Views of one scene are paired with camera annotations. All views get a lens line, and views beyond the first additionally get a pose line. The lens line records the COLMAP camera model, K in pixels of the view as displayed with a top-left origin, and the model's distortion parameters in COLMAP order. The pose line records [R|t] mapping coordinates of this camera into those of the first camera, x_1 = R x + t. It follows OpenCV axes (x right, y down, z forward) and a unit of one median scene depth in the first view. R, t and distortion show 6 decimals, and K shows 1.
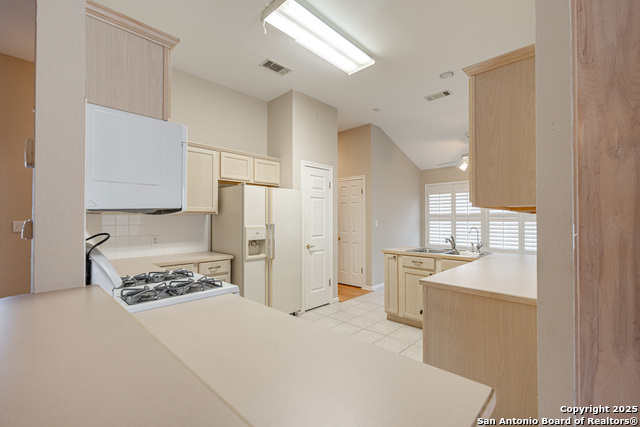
lens RADIAL K [[282.3, 0, 320.0], [0, 282.3, 213.5], [0, 0, 1]] dist [0.000735, -0.000103]
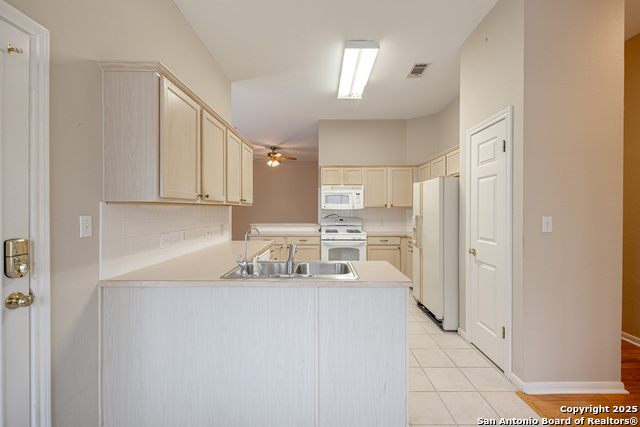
lens RADIAL K [[268.0, 0, 325.6], [0, 268.0, 211.6], [0, 0, 1]] dist [0.000791, 0.000003]
pose [[-0.718216, 0.000483, -0.695820, 0.756058], [0.008796, 0.999926, -0.008385, 0.024439], [0.695765, -0.012142, -0.718167, 1.388056]]
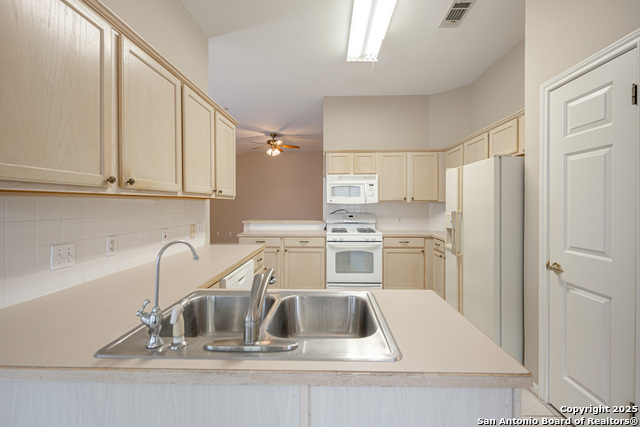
lens RADIAL K [[266.7, 0, 328.0], [0, 266.7, 205.8], [0, 0, 1]] dist [0.001321, -0.000080]
pose [[-0.731288, 0.001471, -0.682067, 0.577493], [0.010757, 0.999898, -0.009377, 0.020806], [0.681984, -0.014194, -0.731230, 1.211886]]
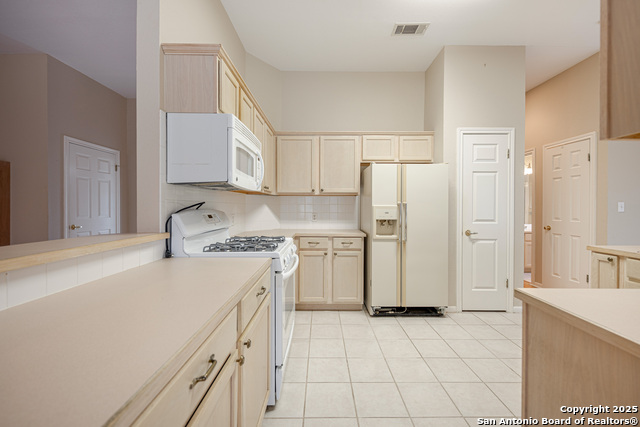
lens RADIAL K [[266.4, 0, 320.3], [0, 266.4, 208.1], [0, 0, 1]] dist [0.002163, -0.000005]
pose [[0.691519, 0.005990, -0.722334, 0.248948], [0.009474, 0.999804, 0.017361, 0.032025], [0.722296, -0.018849, 0.691327, 0.186931]]
